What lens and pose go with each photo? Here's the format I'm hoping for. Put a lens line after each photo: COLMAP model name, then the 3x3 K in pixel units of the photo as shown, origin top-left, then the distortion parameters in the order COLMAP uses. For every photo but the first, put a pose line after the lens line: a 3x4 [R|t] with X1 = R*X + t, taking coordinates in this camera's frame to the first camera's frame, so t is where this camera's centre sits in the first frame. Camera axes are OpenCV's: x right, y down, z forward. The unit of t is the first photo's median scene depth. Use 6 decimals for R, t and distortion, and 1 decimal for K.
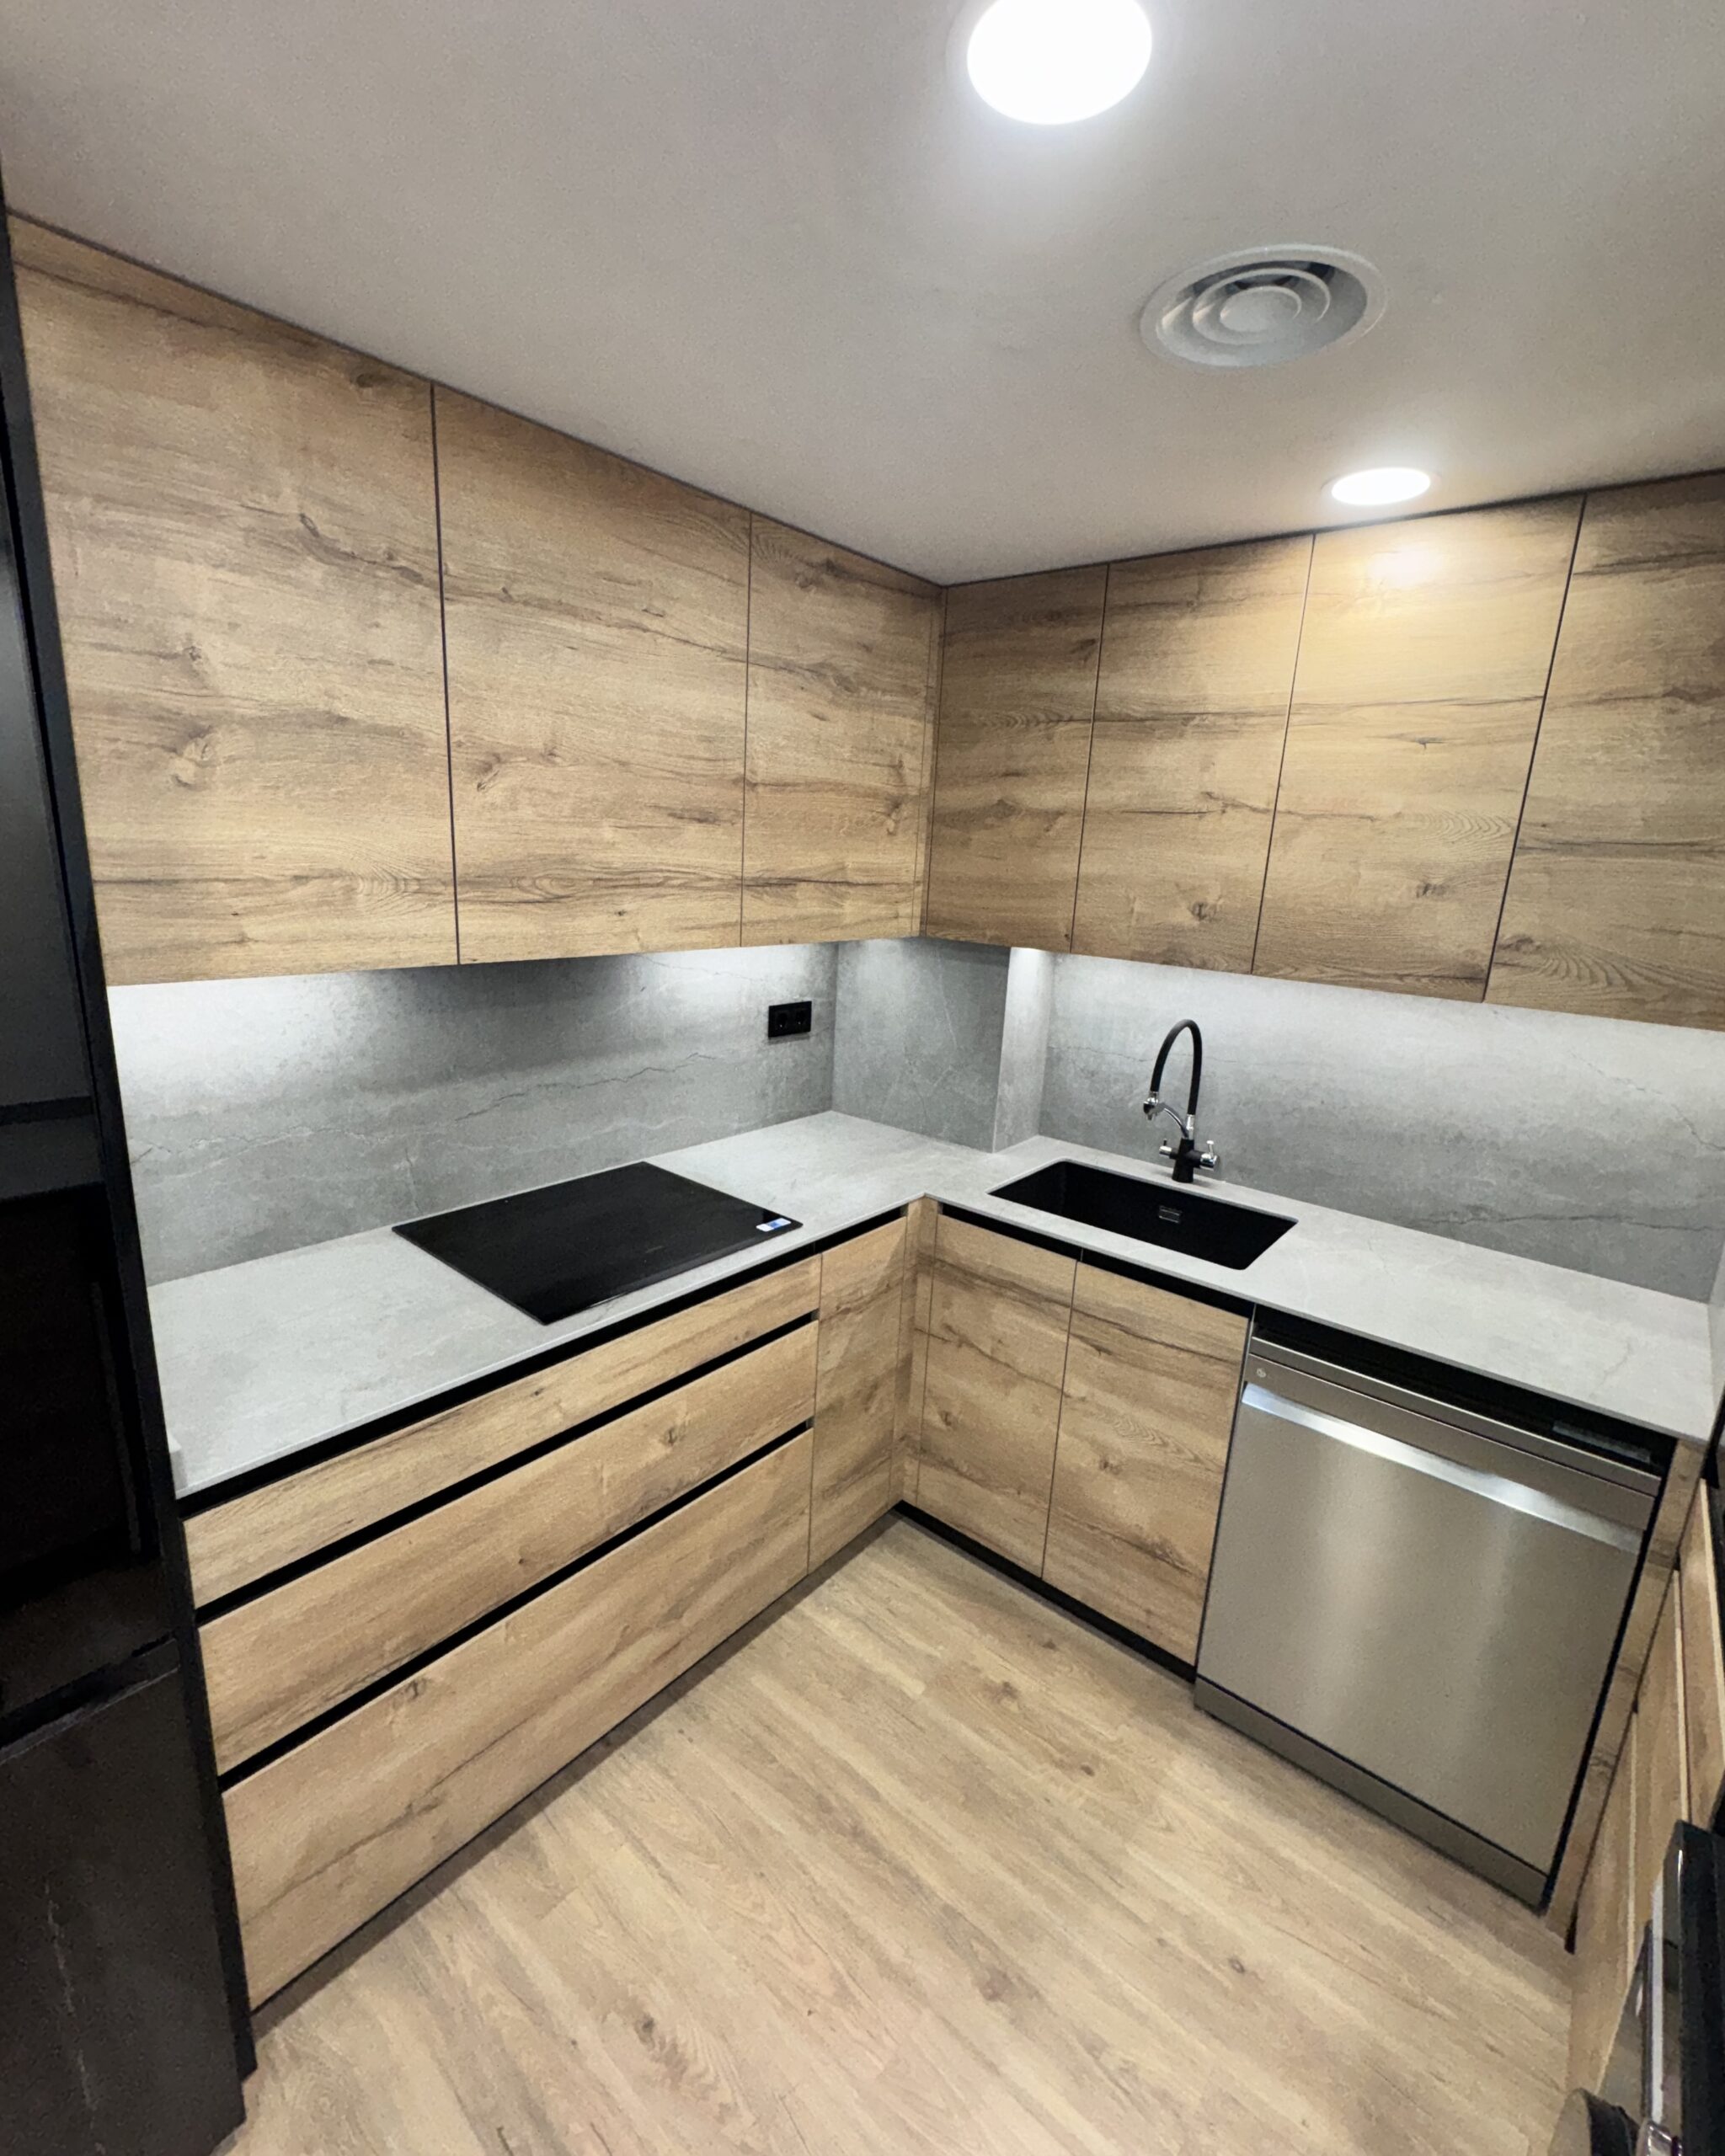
lens RADIAL K [[961.2, 0, 864.7], [0, 961.2, 1075.9], [0, 0, 1]] dist [-0.003424, 0.000458]
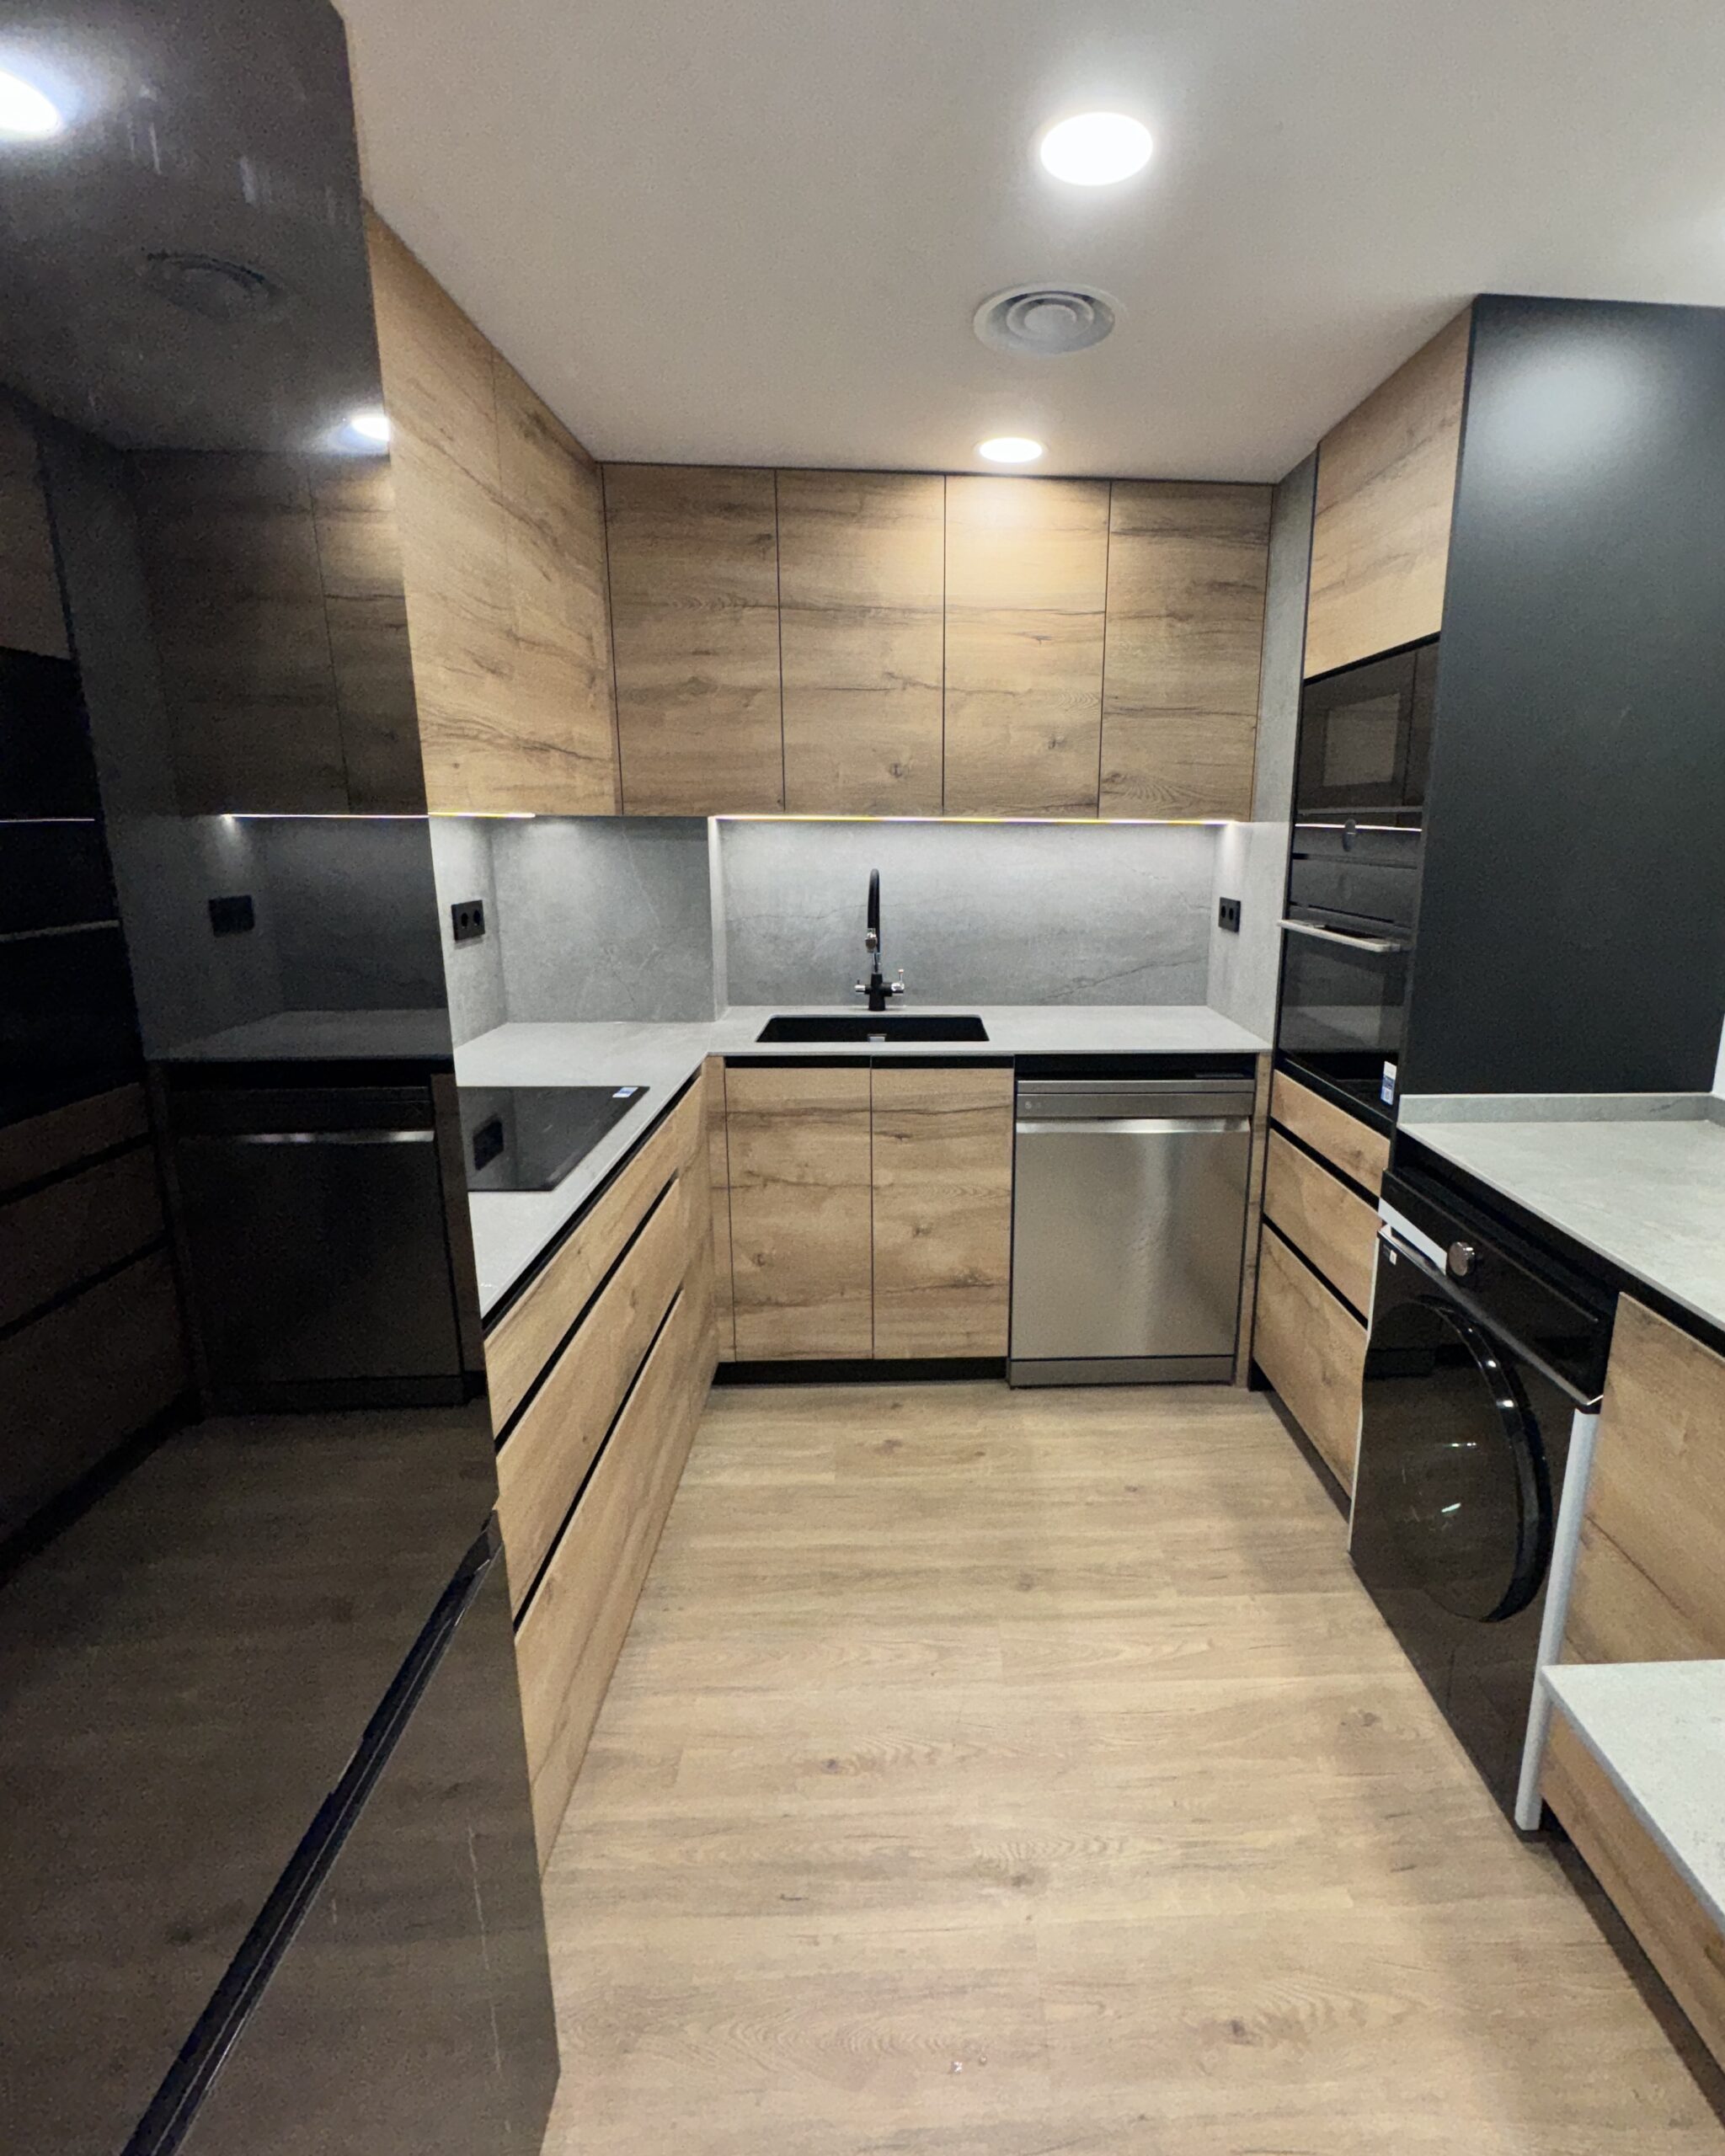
lens RADIAL K [[1019.5, 0, 965.9], [0, 1019.5, 1044.3], [0, 0, 1]] dist [-0.003336, 0.000530]
pose [[0.731138, -0.186705, 0.656185, -0.500217], [0.183929, 0.980154, 0.073946, 0.090911], [-0.656969, 0.066627, 0.750968, -0.017025]]
